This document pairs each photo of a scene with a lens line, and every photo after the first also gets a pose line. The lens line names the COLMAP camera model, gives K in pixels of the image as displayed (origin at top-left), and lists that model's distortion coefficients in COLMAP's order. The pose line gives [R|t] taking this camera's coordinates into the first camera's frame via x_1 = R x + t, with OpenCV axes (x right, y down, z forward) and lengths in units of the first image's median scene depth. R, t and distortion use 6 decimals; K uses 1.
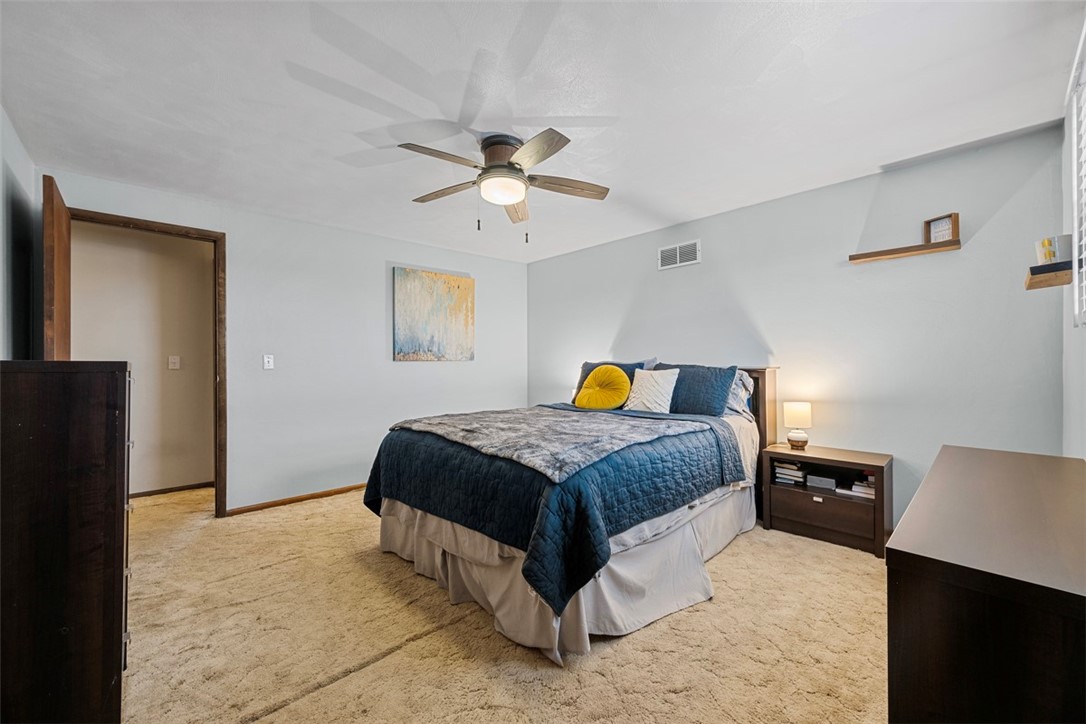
lens RADIAL K [[427.0, 0, 538.4], [0, 427.0, 362.7], [0, 0, 1]] dist [-0.001448, -0.000268]
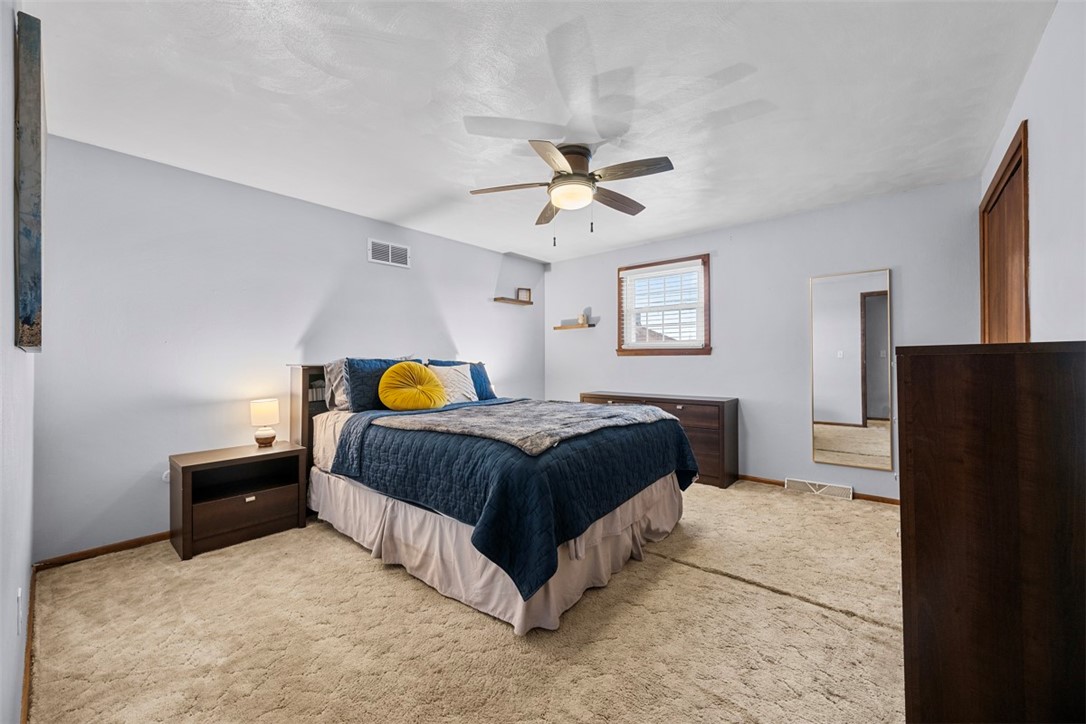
lens RADIAL K [[427.0, 0, 538.2], [0, 427.0, 359.0], [0, 0, 1]] dist [-0.001448, -0.000268]
pose [[-0.110290, 0.005865, 0.993882, -0.778448], [0.002091, 0.999982, -0.005669, 0.006723], [-0.993897, 0.001453, -0.110301, 0.816474]]
